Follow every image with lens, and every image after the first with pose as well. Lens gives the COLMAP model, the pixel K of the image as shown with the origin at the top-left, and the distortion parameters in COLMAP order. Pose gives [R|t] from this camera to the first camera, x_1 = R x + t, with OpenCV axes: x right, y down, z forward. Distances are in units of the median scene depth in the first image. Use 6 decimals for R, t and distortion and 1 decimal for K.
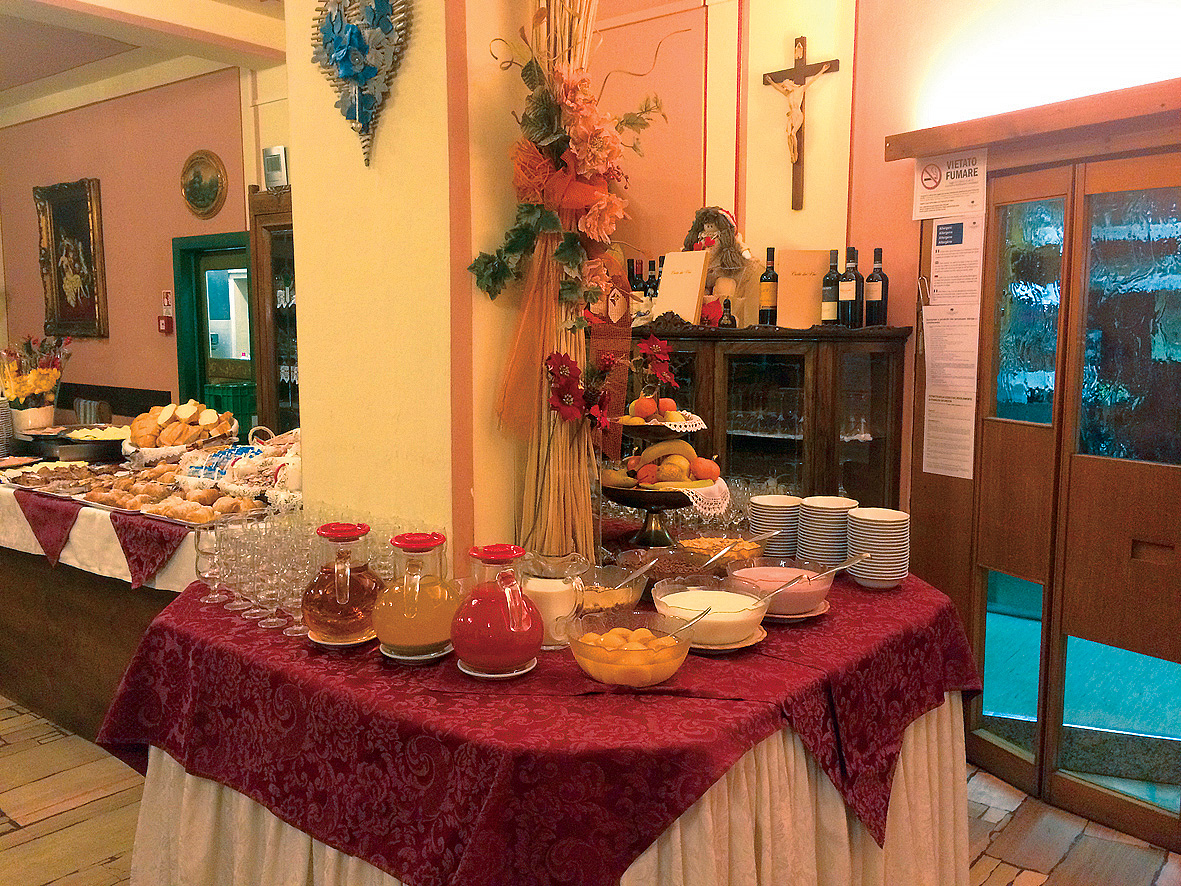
lens RADIAL K [[1002.8, 0, 590.5], [0, 1002.8, 443.0], [0, 0, 1]] dist [0.066787, -0.073403]
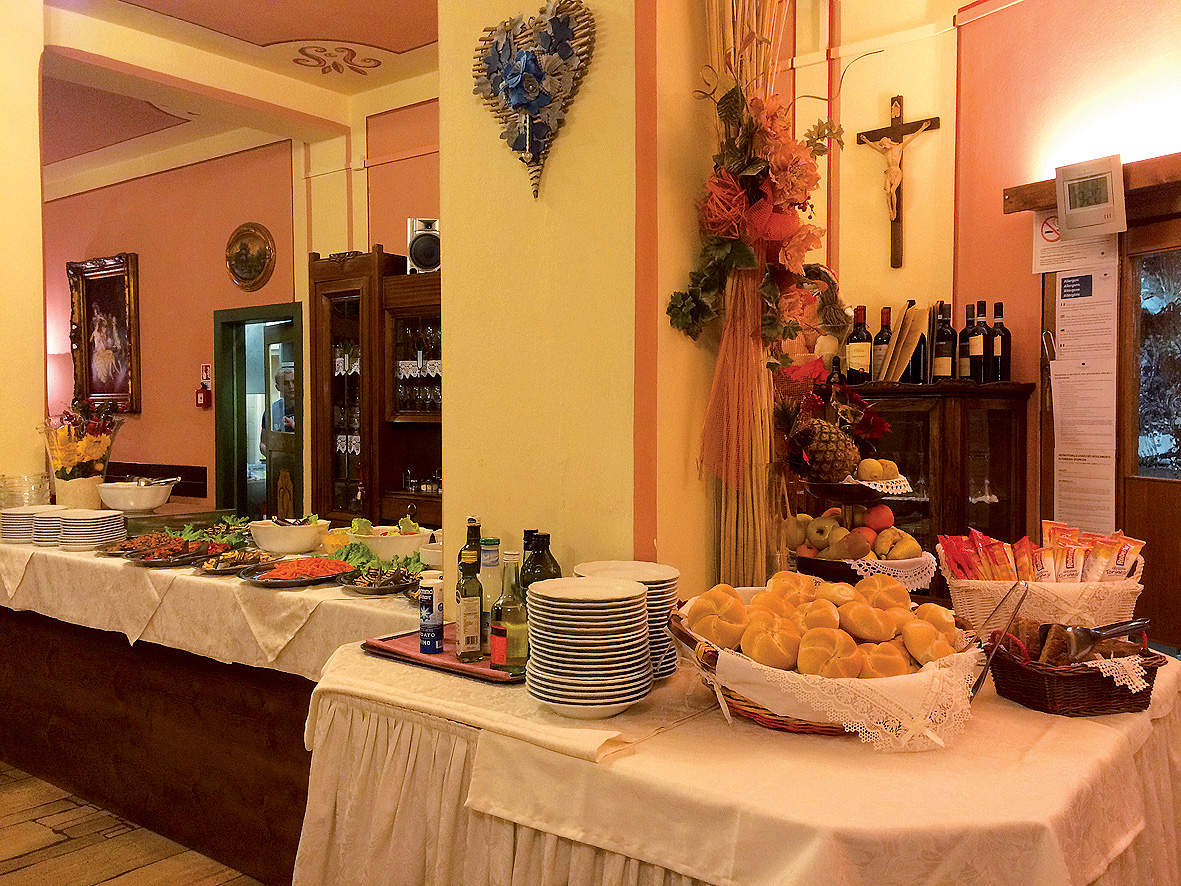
lens RADIAL K [[1002.8, 0, 590.5], [0, 1002.8, 443.0], [0, 0, 1]] dist [0.066787, -0.073403]
pose [[0.999910, -0.003046, 0.013093, -0.117602], [0.004153, 0.996339, -0.085386, 0.021781], [-0.012785, 0.085433, 0.996262, 0.053553]]
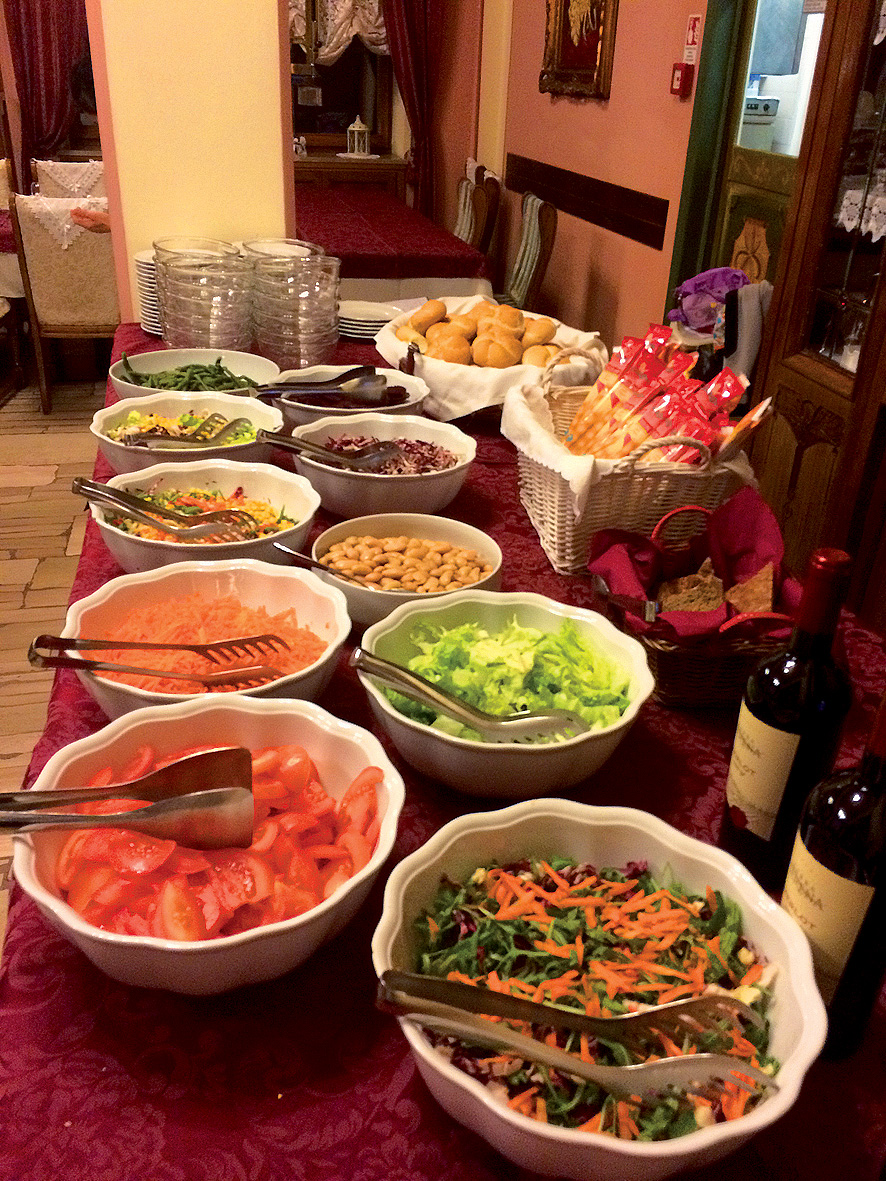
lens RADIAL K [[1002.8, 0, 443.0], [0, 1002.8, 590.5], [0, 0, 1]] dist [0.066787, -0.073403]
pose [[0.785619, 0.309213, -0.535900, -0.228621], [-0.109022, 0.921789, 0.372046, -0.092735], [0.609029, -0.233862, 0.757887, 0.770571]]
